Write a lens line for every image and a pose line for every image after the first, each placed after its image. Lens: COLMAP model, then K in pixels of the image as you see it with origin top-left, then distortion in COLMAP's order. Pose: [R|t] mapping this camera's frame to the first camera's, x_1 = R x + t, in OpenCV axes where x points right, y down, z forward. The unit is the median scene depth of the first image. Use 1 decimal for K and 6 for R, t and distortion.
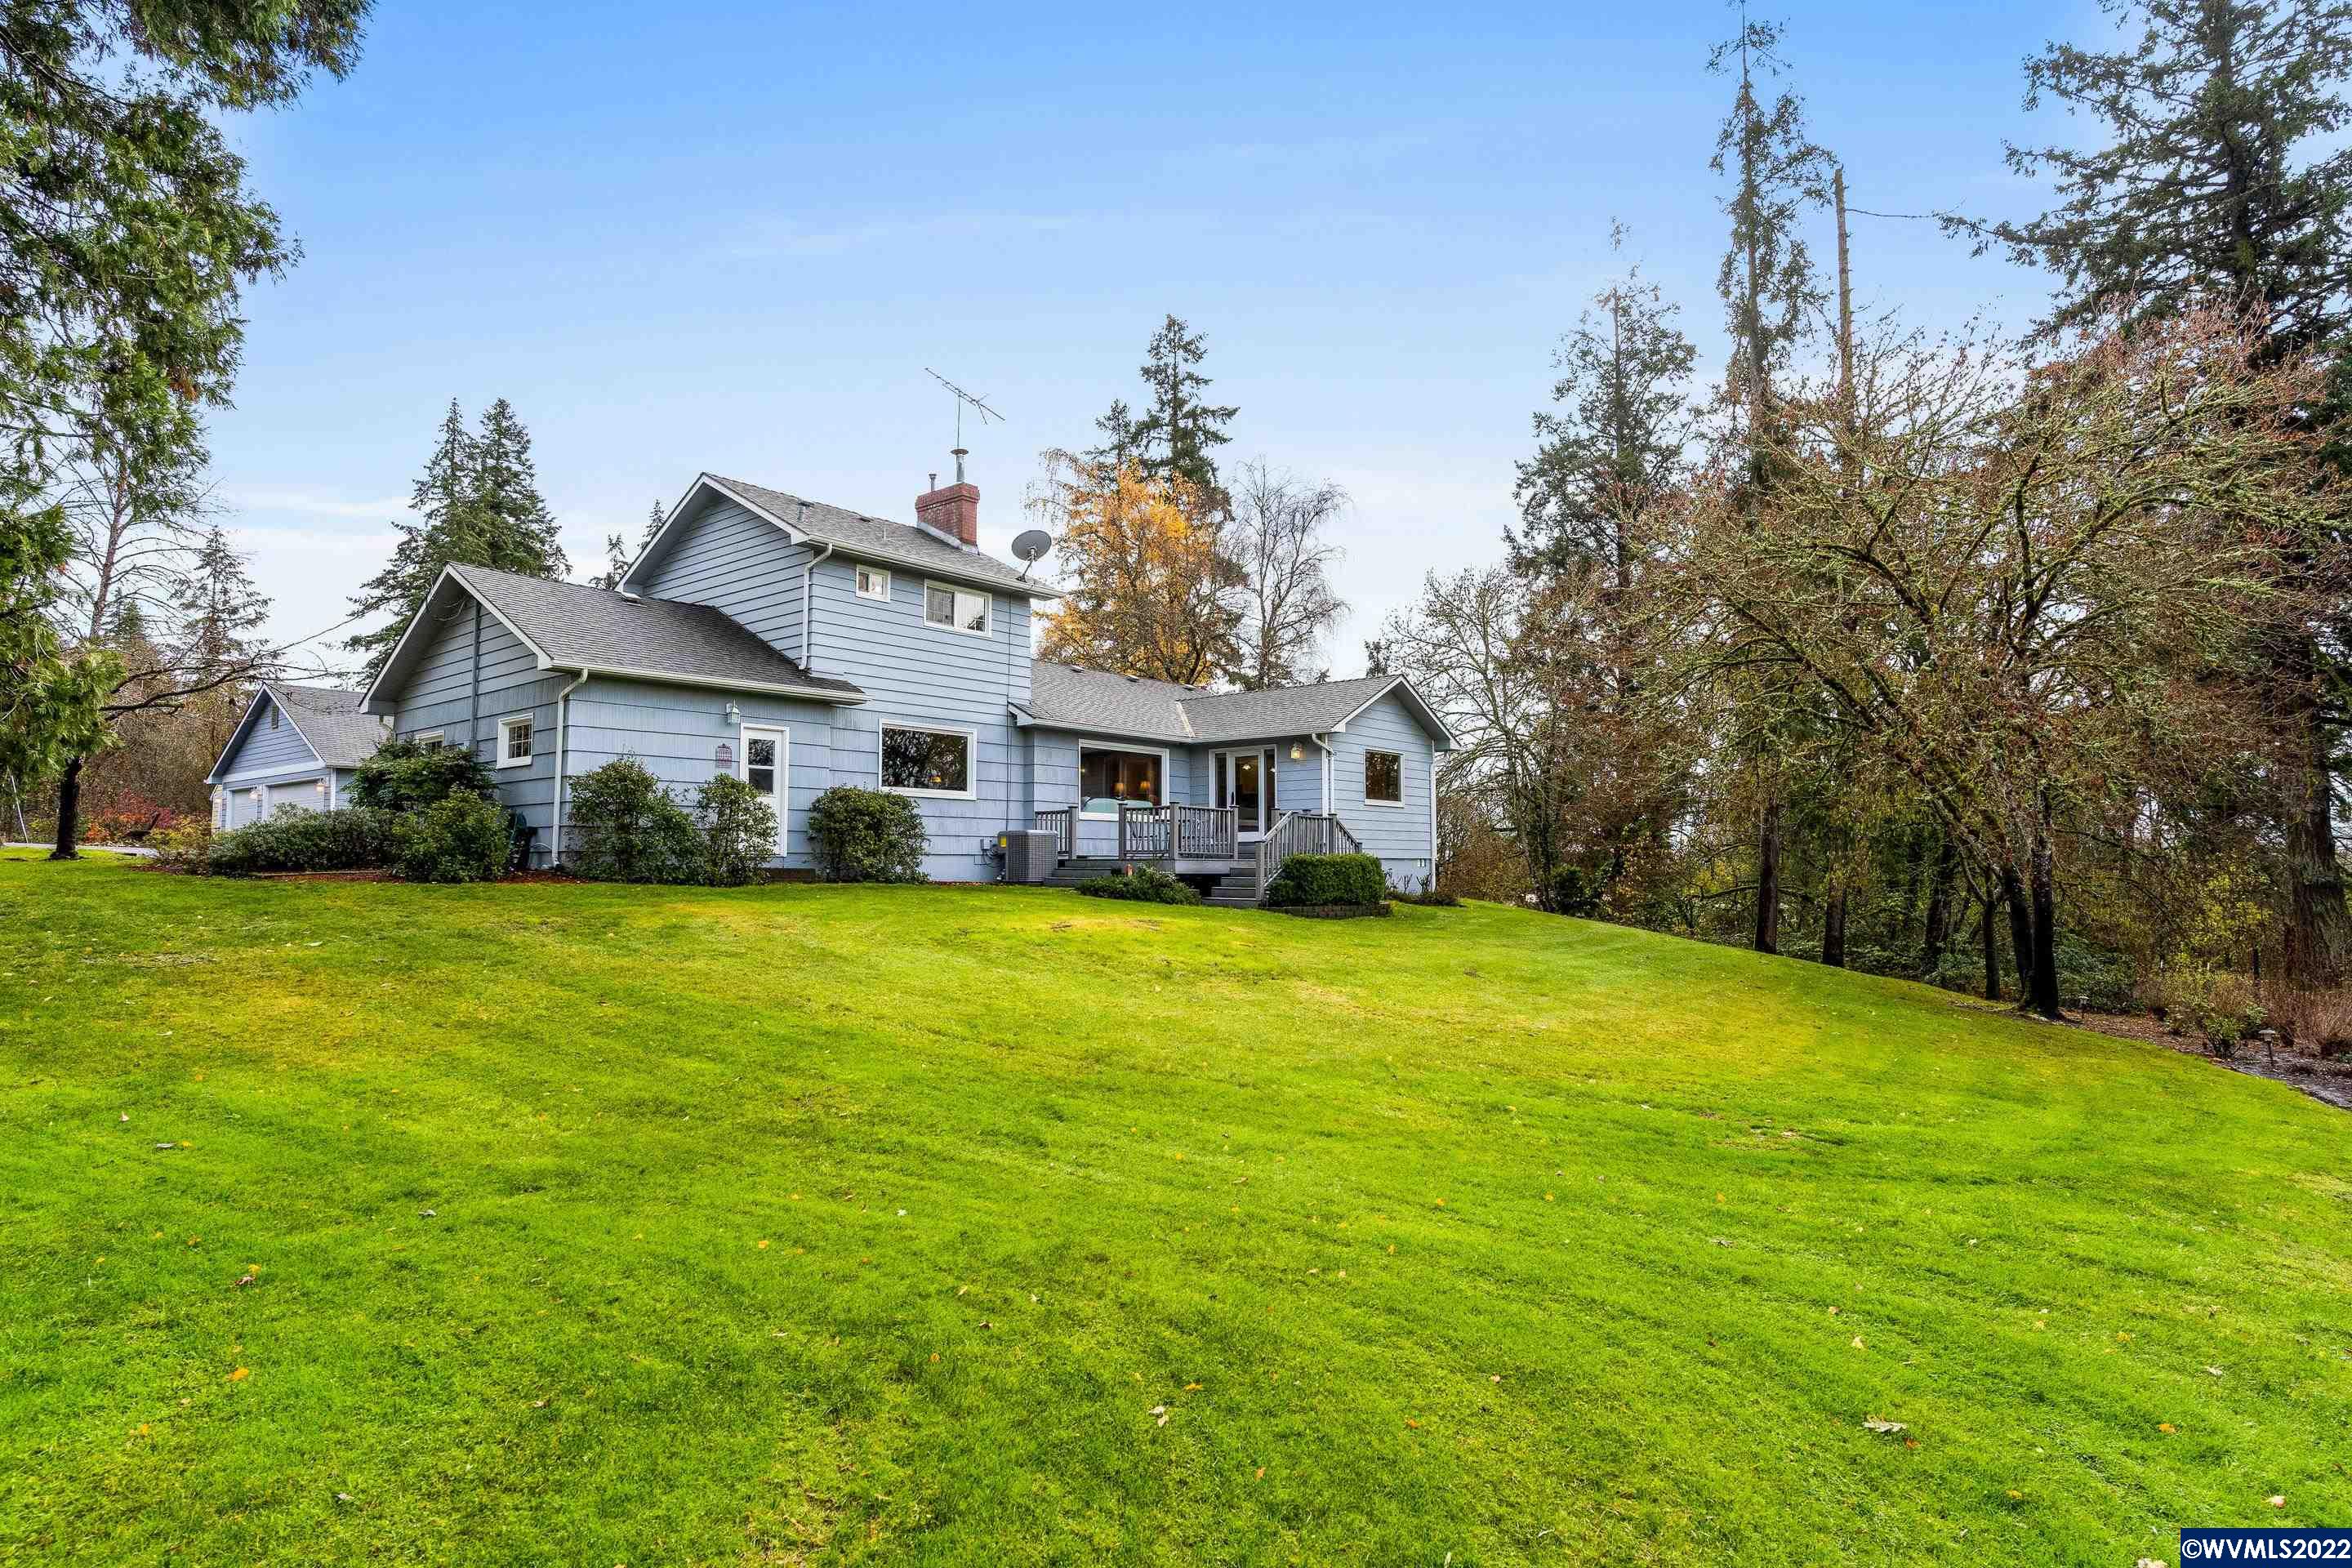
lens RADIAL K [[1202.8, 0, 1175.1], [0, 1202.8, 782.4], [0, 0, 1]] dist [-0.000079, -0.000011]
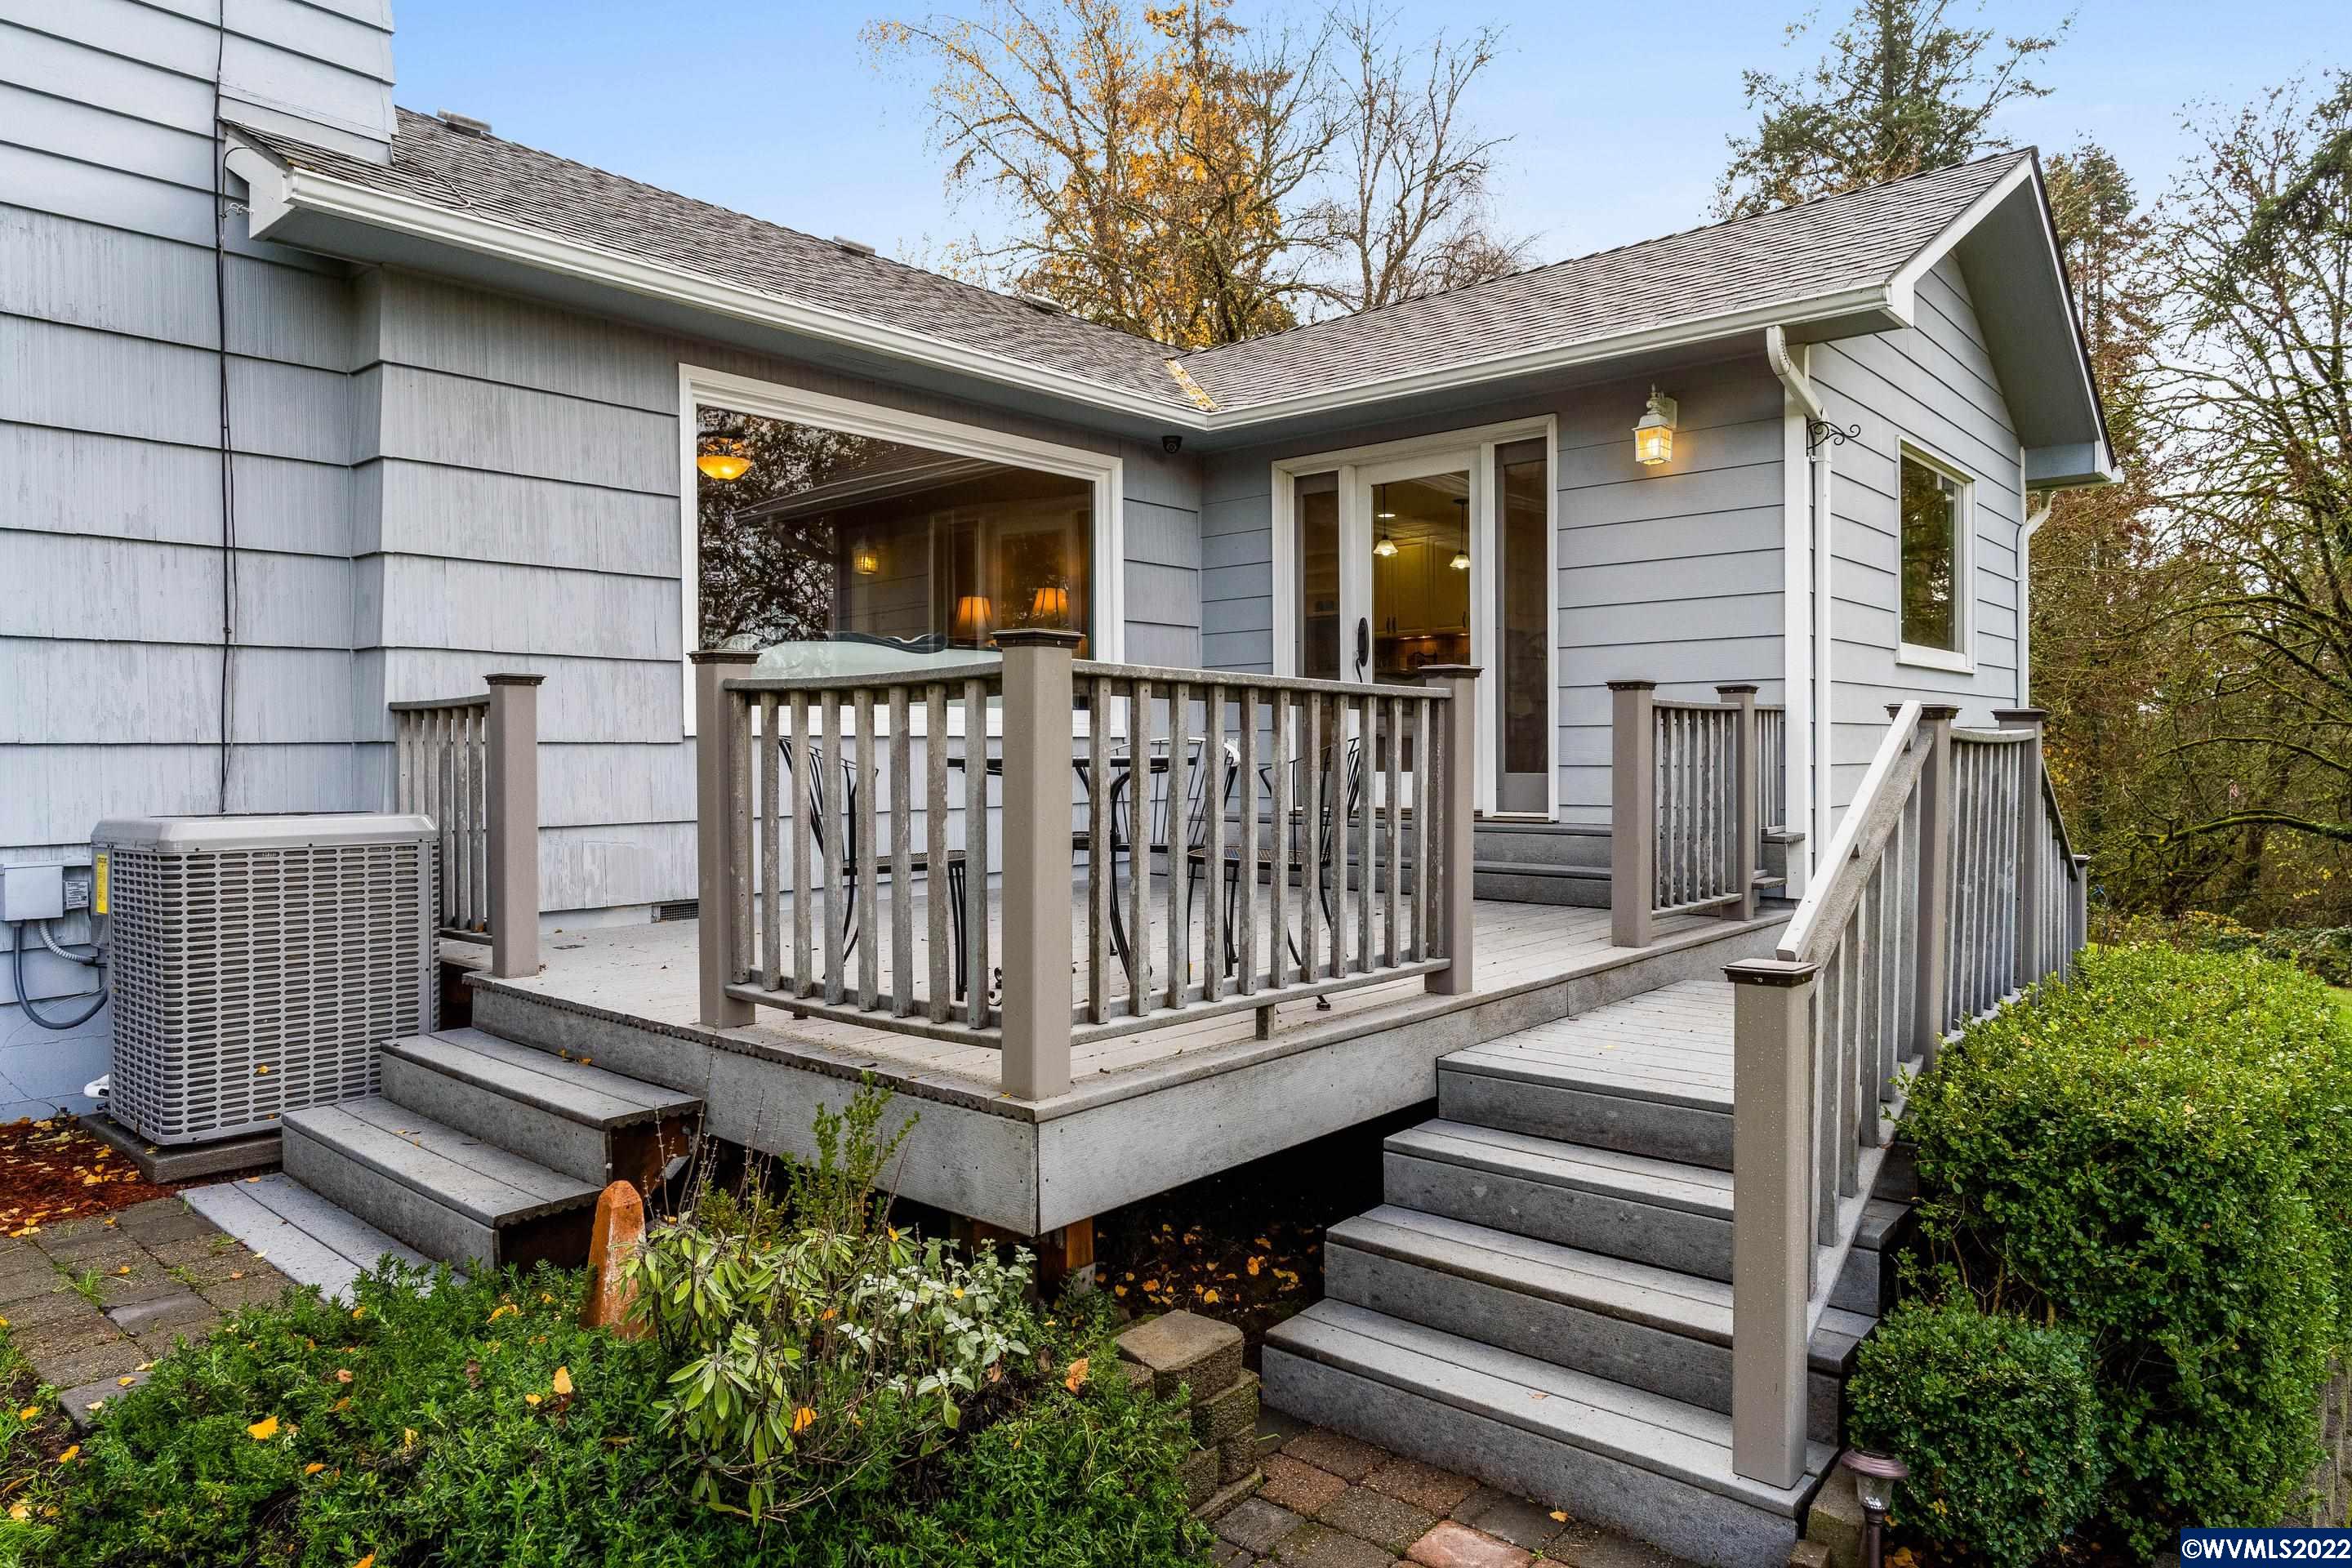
lens RADIAL K [[1448.7, 0, 1180.4], [0, 1448.7, 785.3], [0, 0, 1]] dist [0.004875, 0.000129]
pose [[0.999841, -0.004061, -0.017391, 0.012730], [0.005683, 0.995530, 0.094280, 0.013998], [0.016930, -0.094363, 0.995394, 0.669876]]
